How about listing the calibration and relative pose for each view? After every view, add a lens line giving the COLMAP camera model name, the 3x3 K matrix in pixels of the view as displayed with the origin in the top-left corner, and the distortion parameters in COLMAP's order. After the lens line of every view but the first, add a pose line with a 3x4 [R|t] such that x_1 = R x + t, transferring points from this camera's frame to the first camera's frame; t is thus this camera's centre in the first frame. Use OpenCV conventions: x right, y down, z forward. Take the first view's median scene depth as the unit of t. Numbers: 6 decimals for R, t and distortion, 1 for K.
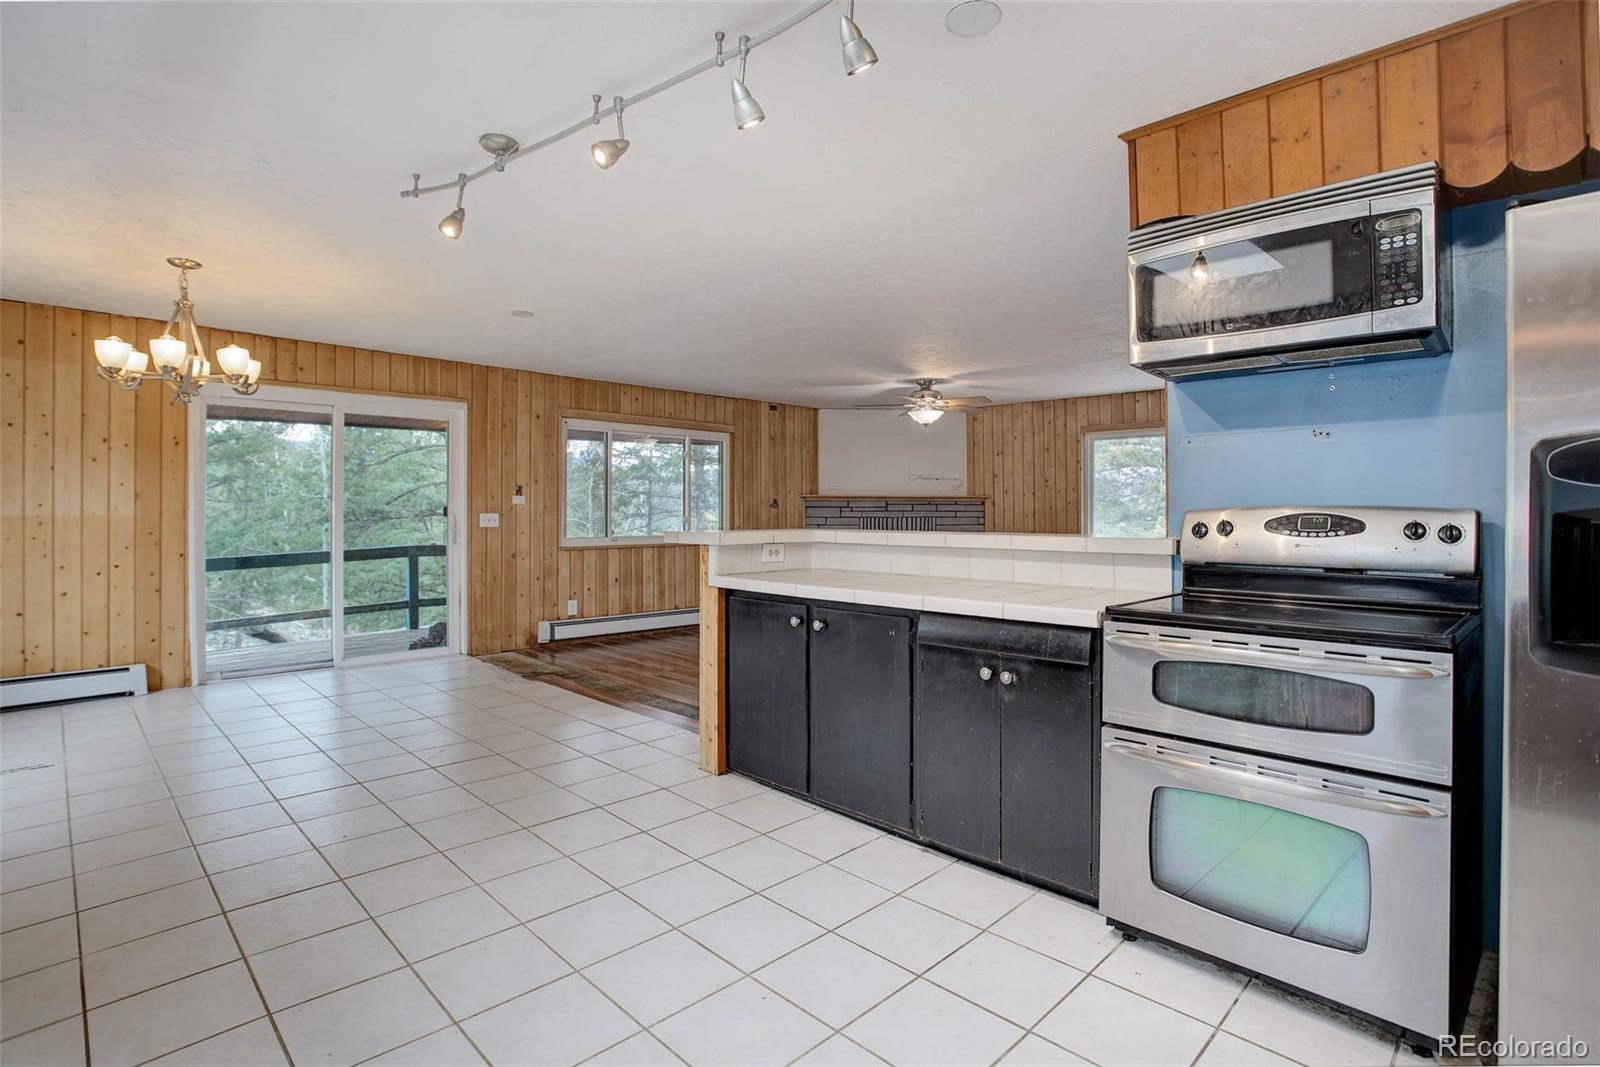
lens RADIAL K [[779.4, 0, 804.7], [0, 779.4, 517.8], [0, 0, 1]] dist [-0.063921, 0.020495]
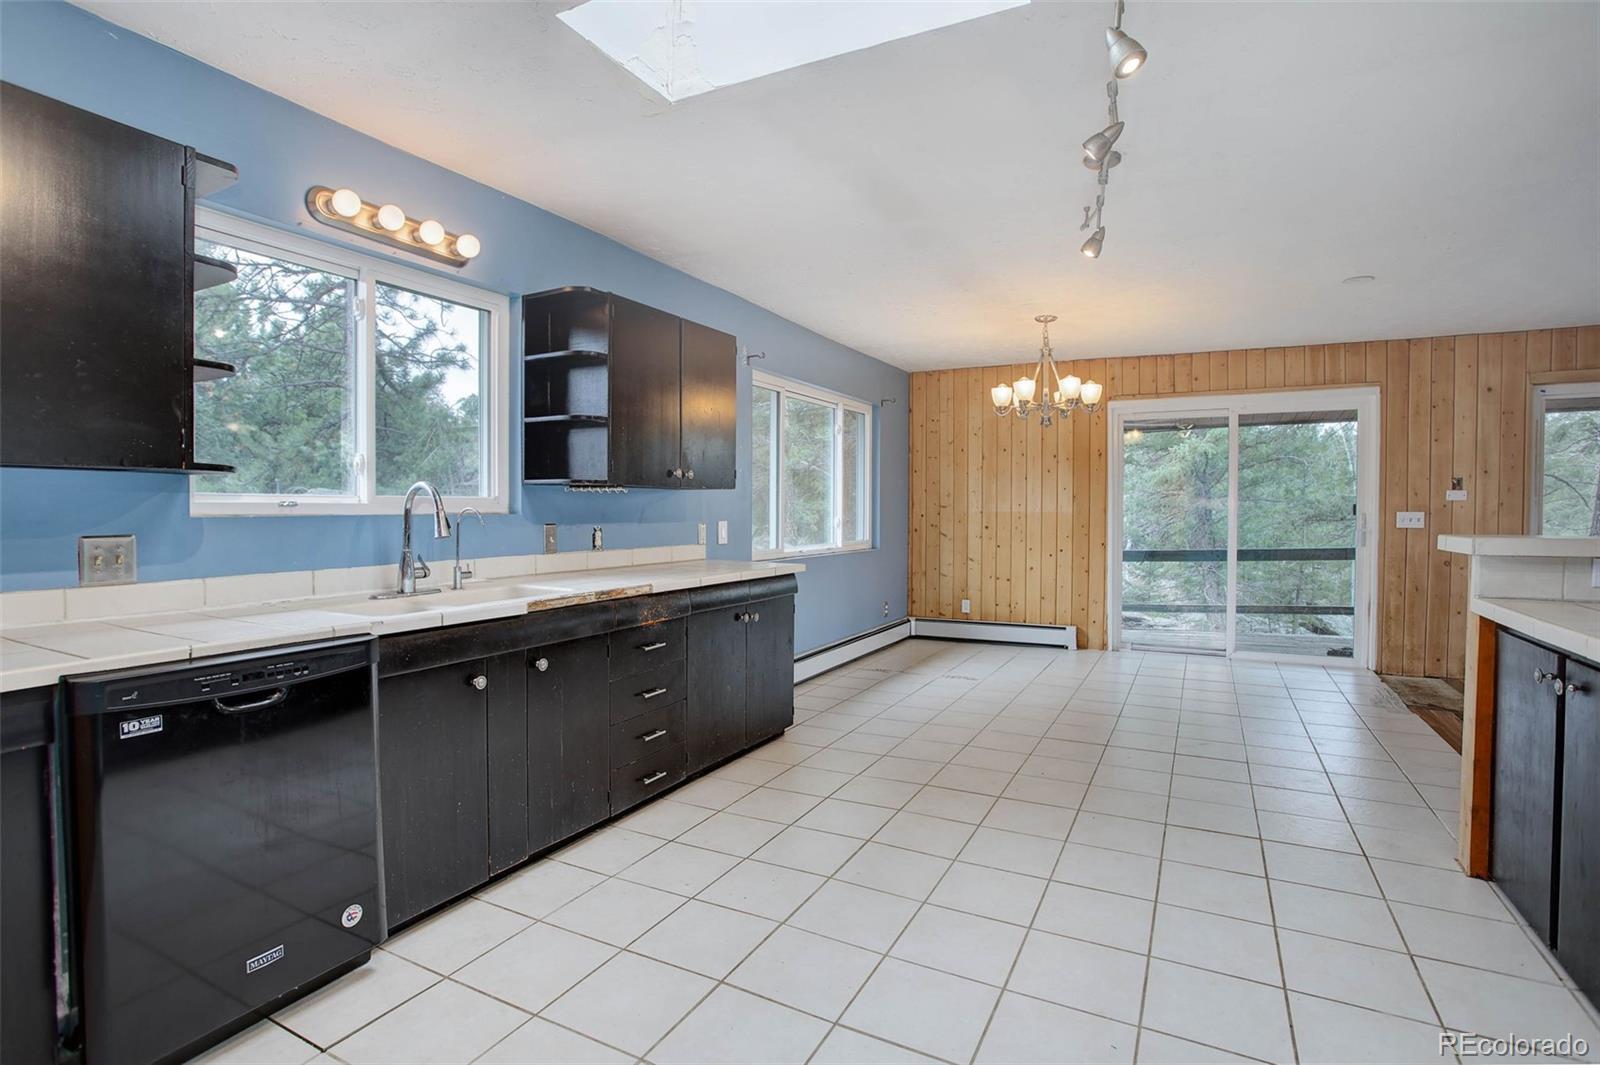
lens RADIAL K [[779.4, 0, 793.8], [0, 779.4, 525.0], [0, 0, 1]] dist [-0.063921, 0.020495]
pose [[0.291367, 0.017034, -0.956460, 0.181952], [-0.008942, 0.999846, 0.015083, 0.002385], [0.956569, 0.004158, 0.291475, 0.102820]]
